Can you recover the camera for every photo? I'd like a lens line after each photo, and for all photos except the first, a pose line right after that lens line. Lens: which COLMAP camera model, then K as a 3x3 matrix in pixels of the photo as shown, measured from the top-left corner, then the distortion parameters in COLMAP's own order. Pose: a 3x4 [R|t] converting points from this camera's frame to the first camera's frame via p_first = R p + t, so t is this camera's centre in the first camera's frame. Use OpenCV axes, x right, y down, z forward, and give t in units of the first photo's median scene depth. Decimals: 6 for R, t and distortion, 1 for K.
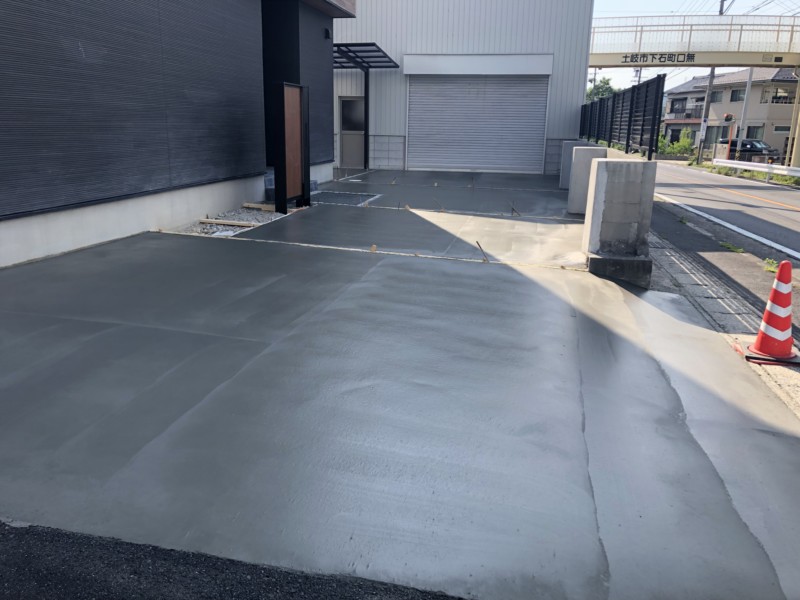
lens RADIAL K [[655.4, 0, 396.5], [0, 655.4, 292.4], [0, 0, 1]] dist [0.030372, -0.013511]
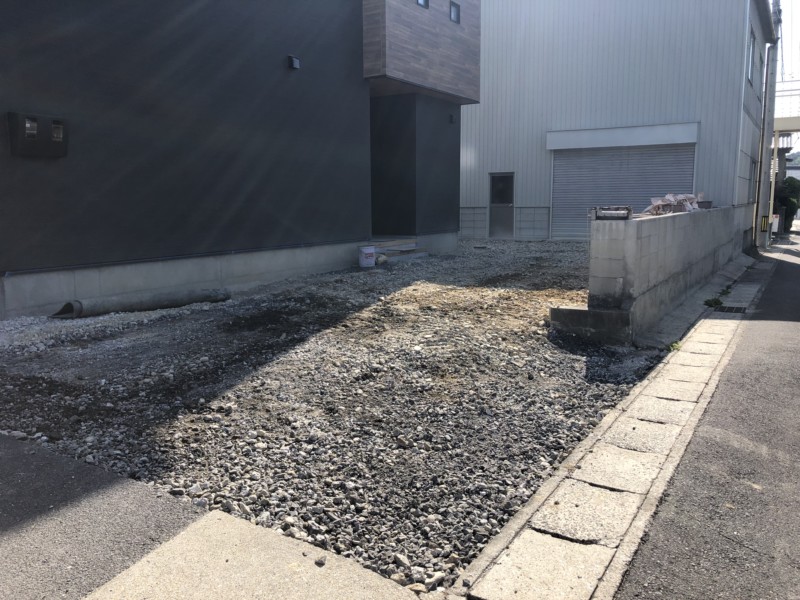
lens RADIAL K [[649.5, 0, 400.0], [0, 649.5, 300.0], [0, 0, 1]] dist [0.023172, -0.002235]
pose [[0.942222, 0.025610, -0.334009, 0.177209], [-0.059380, 0.994053, -0.091288, 0.021136], [0.329685, 0.105847, 0.938139, -0.040515]]
